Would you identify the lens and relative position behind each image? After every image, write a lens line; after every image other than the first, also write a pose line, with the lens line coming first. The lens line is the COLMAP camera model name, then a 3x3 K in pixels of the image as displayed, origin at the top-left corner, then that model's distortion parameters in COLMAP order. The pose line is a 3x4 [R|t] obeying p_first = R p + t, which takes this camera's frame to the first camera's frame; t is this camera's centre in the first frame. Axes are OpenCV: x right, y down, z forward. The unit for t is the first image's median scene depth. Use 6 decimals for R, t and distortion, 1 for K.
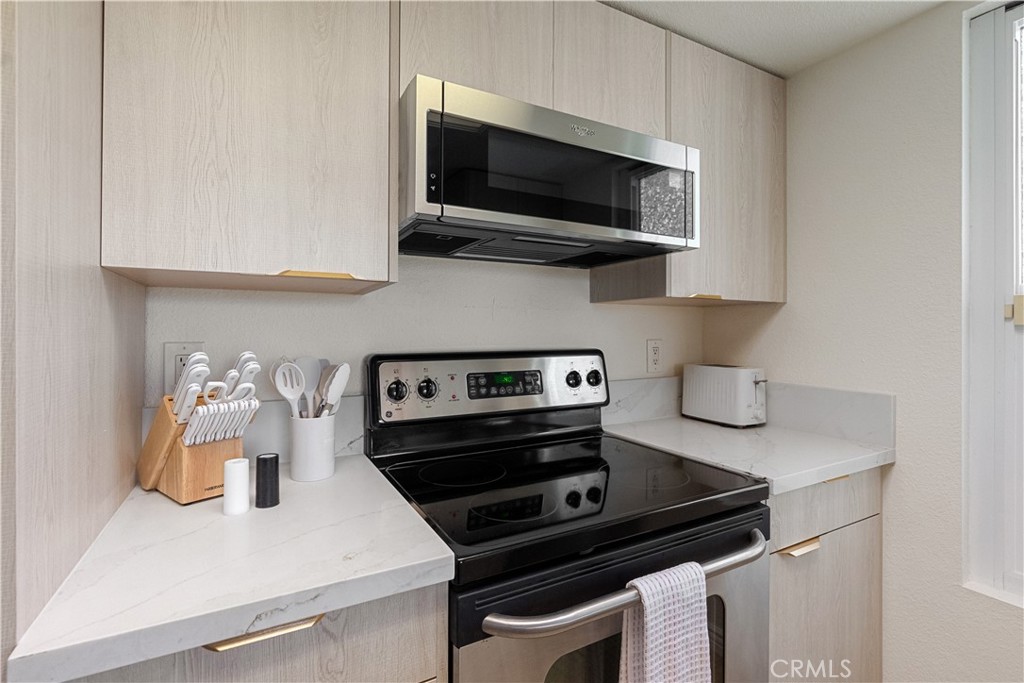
lens RADIAL K [[473.1, 0, 512.0], [0, 473.1, 341.5], [0, 0, 1]] dist [0.000954, 0.000027]
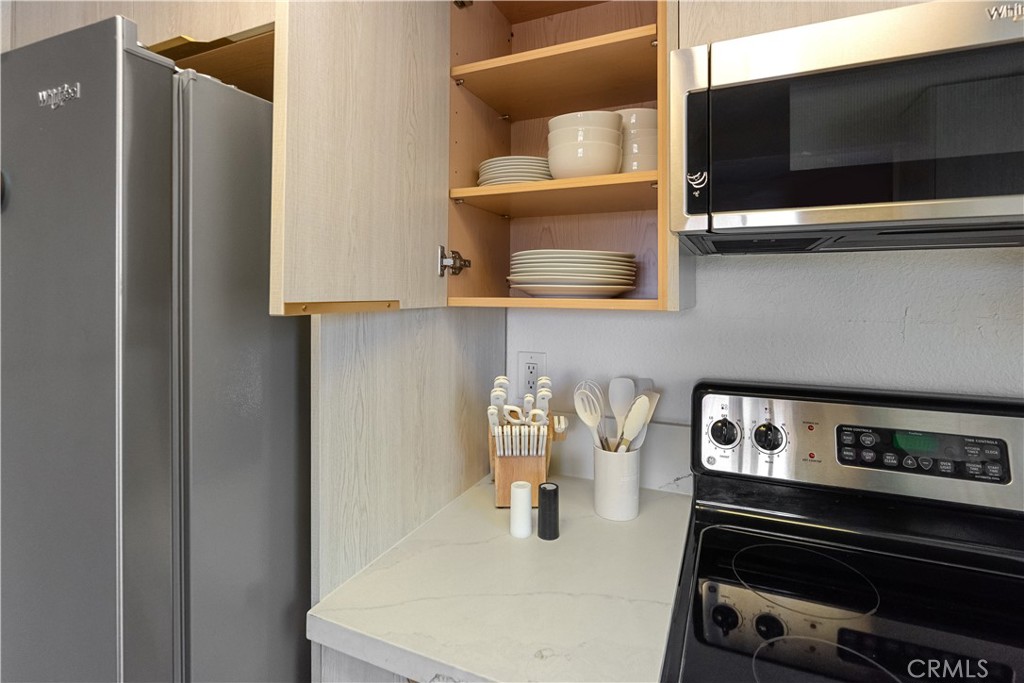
lens RADIAL K [[487.6, 0, 513.1], [0, 487.6, 293.2], [0, 0, 1]] dist [-0.009288, -0.000001]
pose [[0.609639, -0.002173, -0.792676, 0.187495], [-0.017780, 0.999707, -0.016415, -0.109093], [0.792480, 0.024101, 0.609422, 0.225524]]
